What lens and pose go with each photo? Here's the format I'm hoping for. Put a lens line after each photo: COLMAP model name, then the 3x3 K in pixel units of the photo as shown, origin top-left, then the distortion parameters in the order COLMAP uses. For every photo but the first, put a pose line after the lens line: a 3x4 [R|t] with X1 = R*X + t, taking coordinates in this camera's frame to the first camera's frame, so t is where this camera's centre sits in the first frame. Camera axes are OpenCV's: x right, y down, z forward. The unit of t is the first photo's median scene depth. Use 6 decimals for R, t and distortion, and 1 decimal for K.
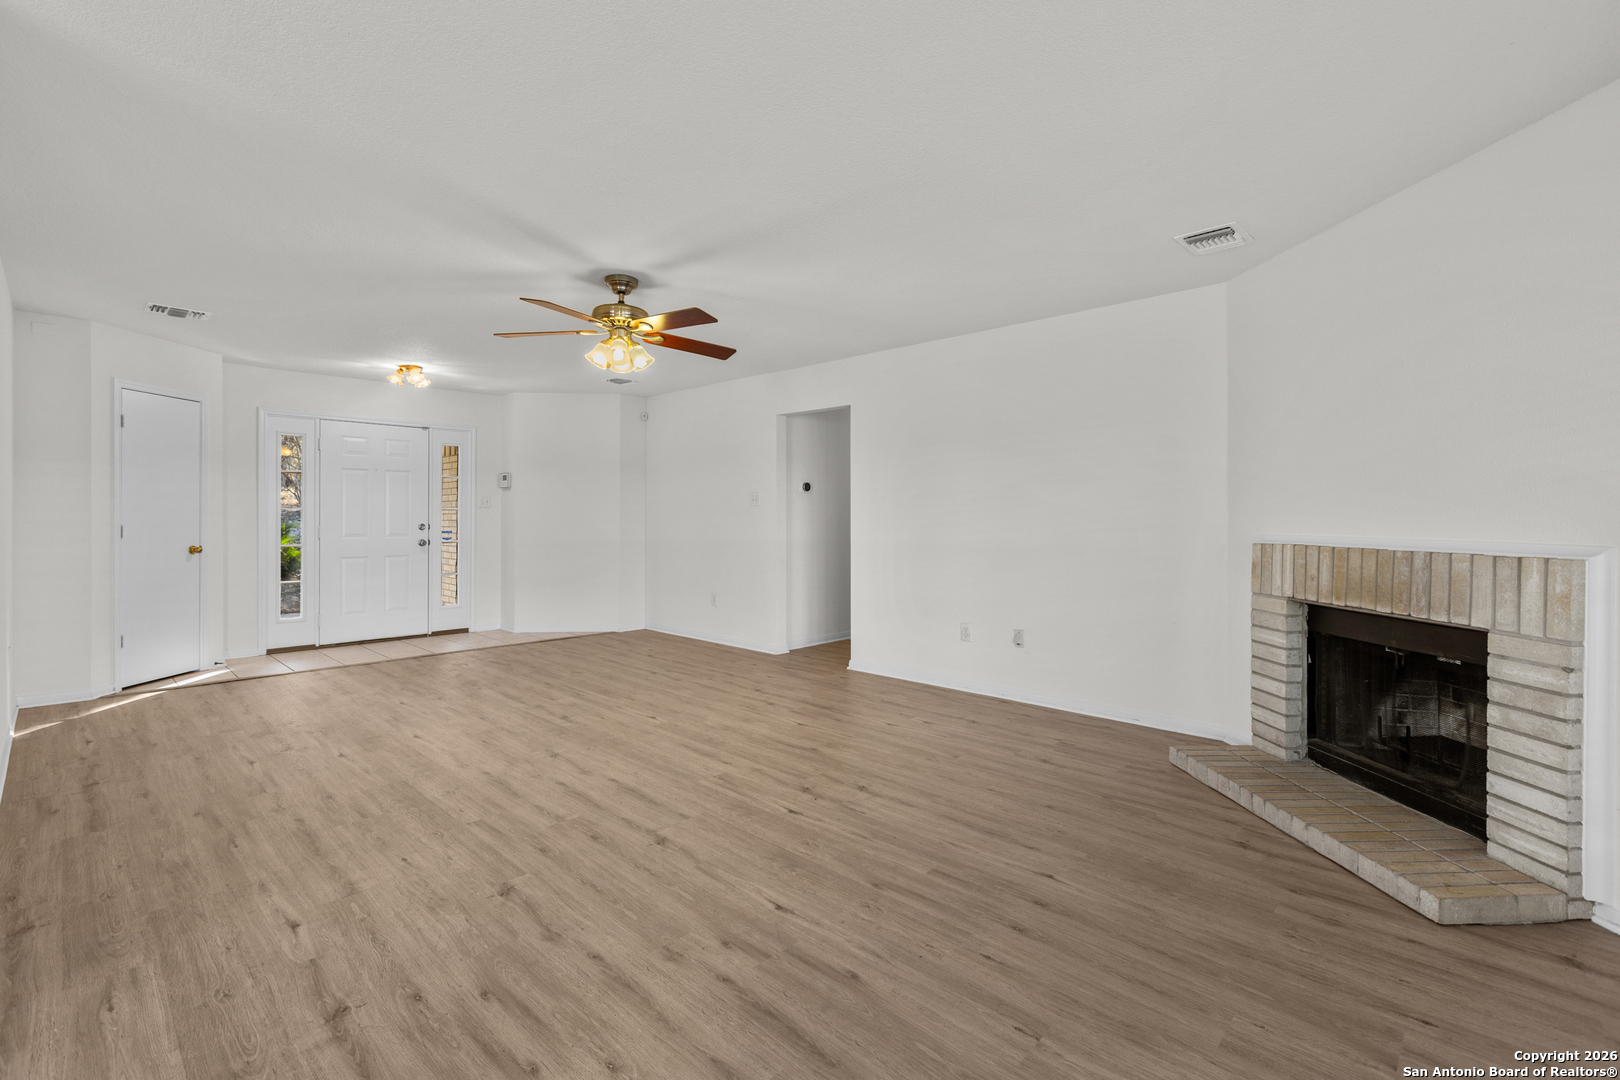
lens RADIAL K [[720.1, 0, 818.0], [0, 720.1, 529.6], [0, 0, 1]] dist [0.000352, -0.000225]
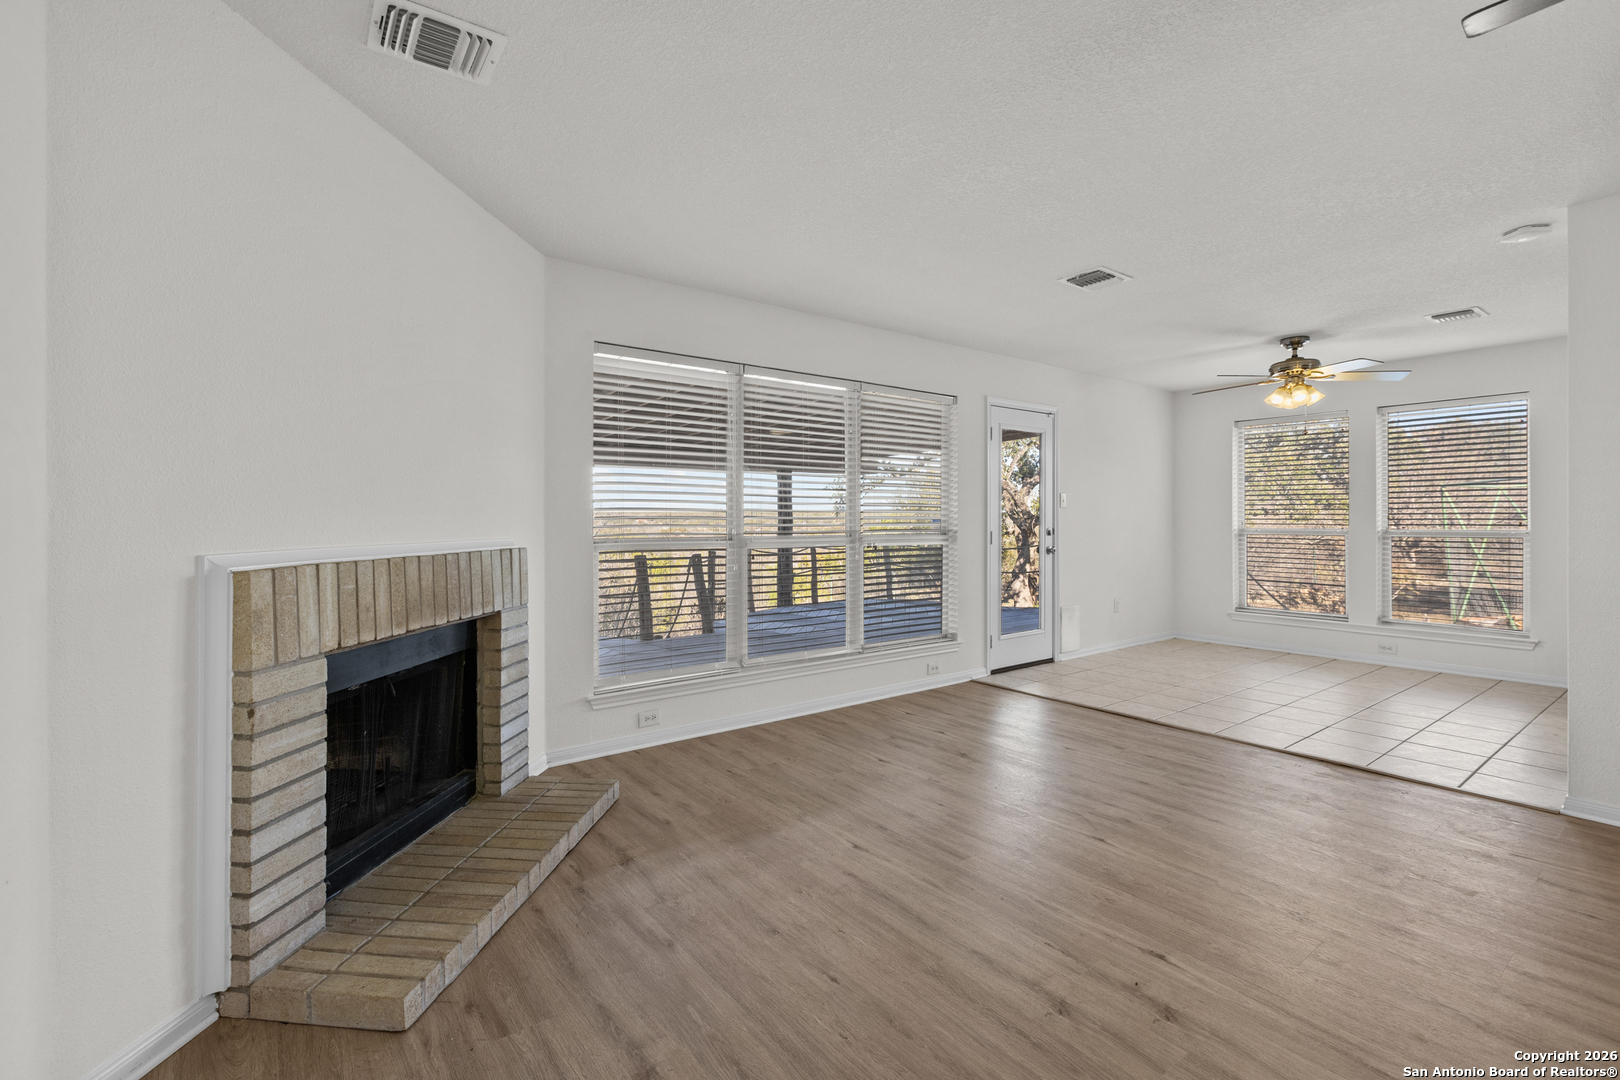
lens RADIAL K [[720.1, 0, 806.8], [0, 720.1, 528.7], [0, 0, 1]] dist [0.000352, -0.000225]
pose [[-0.986996, -0.001996, 0.160734, 0.175634], [0.002748, 0.999567, 0.029292, -0.026716], [-0.160723, 0.029353, -0.986563, 1.652442]]
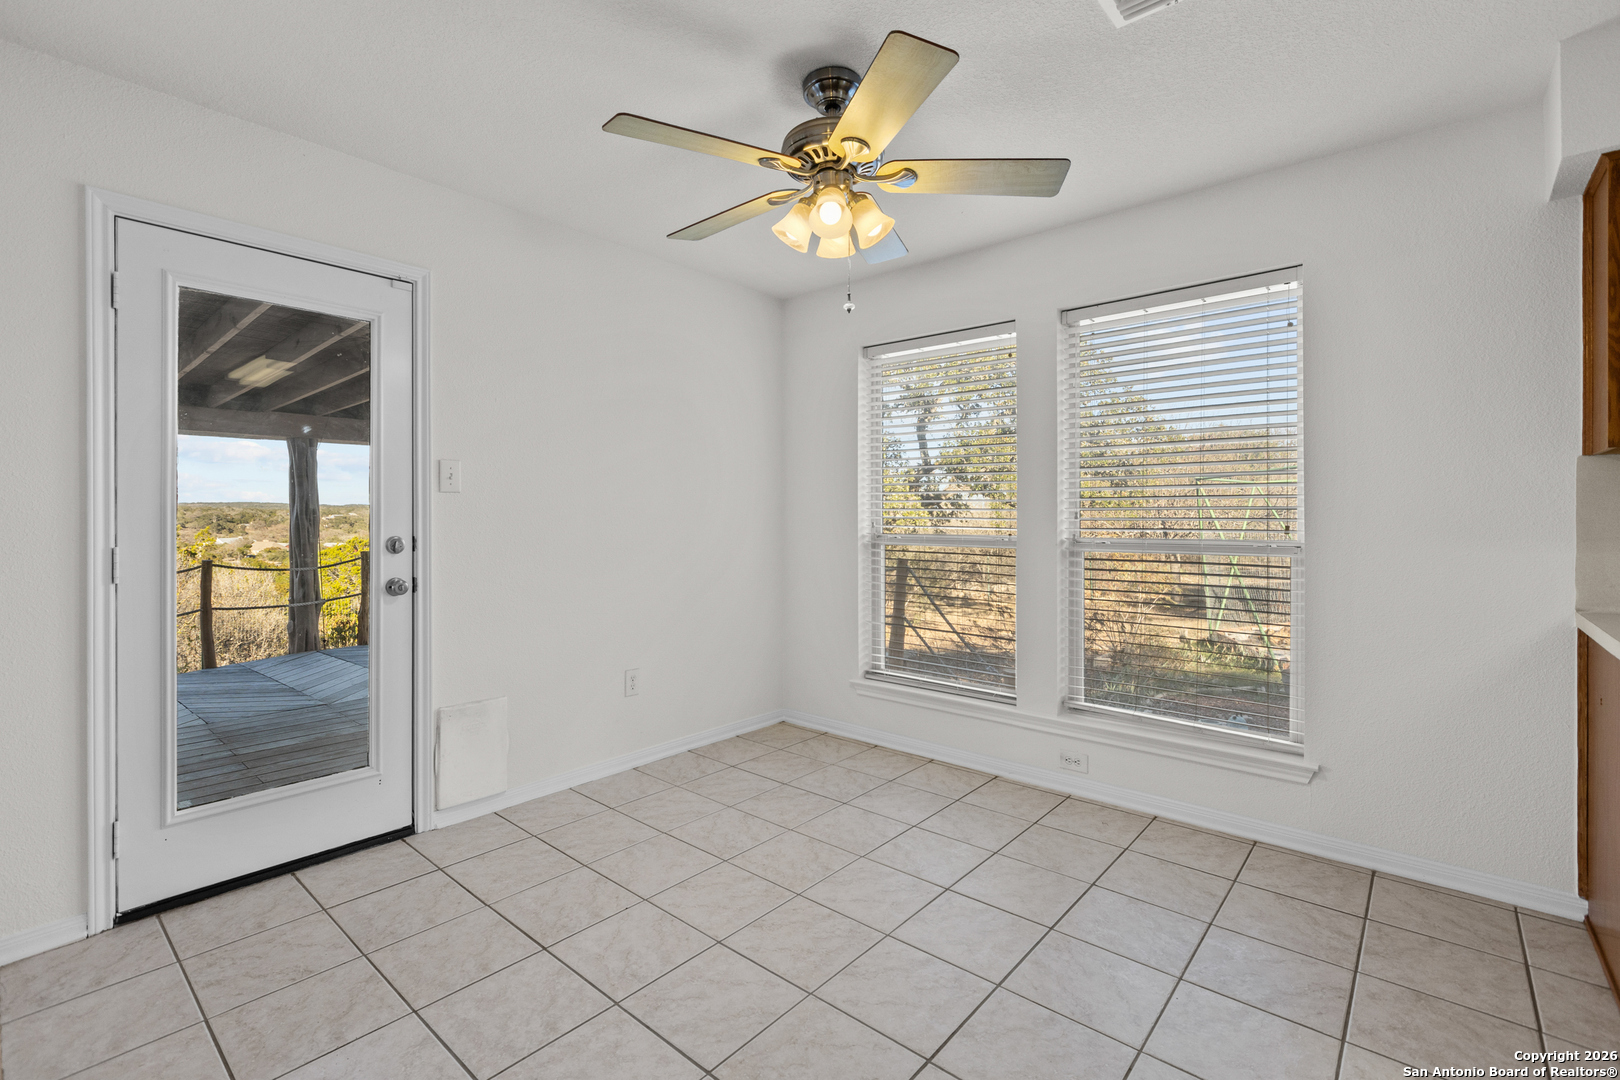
lens RADIAL K [[720.1, 0, 811.4], [0, 720.1, 517.5], [0, 0, 1]] dist [0.000352, -0.000225]
pose [[-0.998256, -0.003877, -0.058900, -0.614272], [-0.005065, 0.999787, 0.020029, -0.011488], [0.058810, 0.020292, -0.998063, 0.504281]]
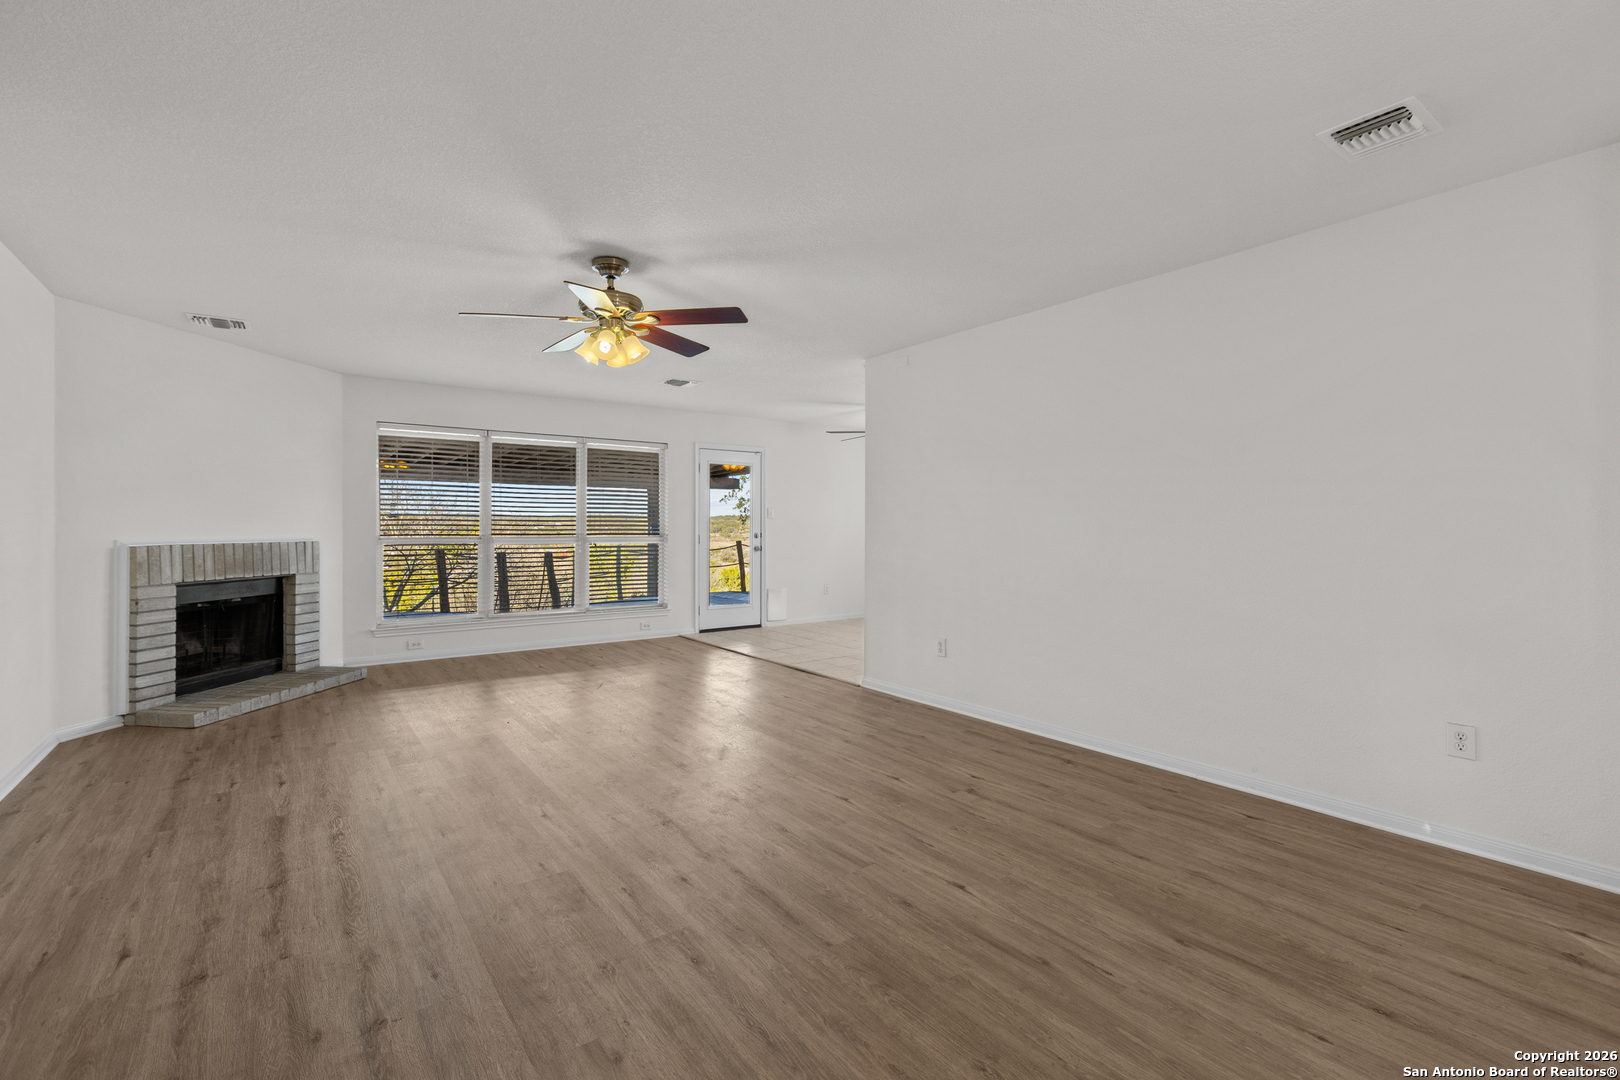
lens RADIAL K [[720.1, 0, 795.8], [0, 720.1, 530.2], [0, 0, 1]] dist [0.000352, -0.000225]
pose [[-0.979639, -0.002810, 0.200746, -0.870747], [0.001744, 0.999745, 0.022504, -0.040621], [-0.200758, 0.022396, -0.979385, 2.302081]]
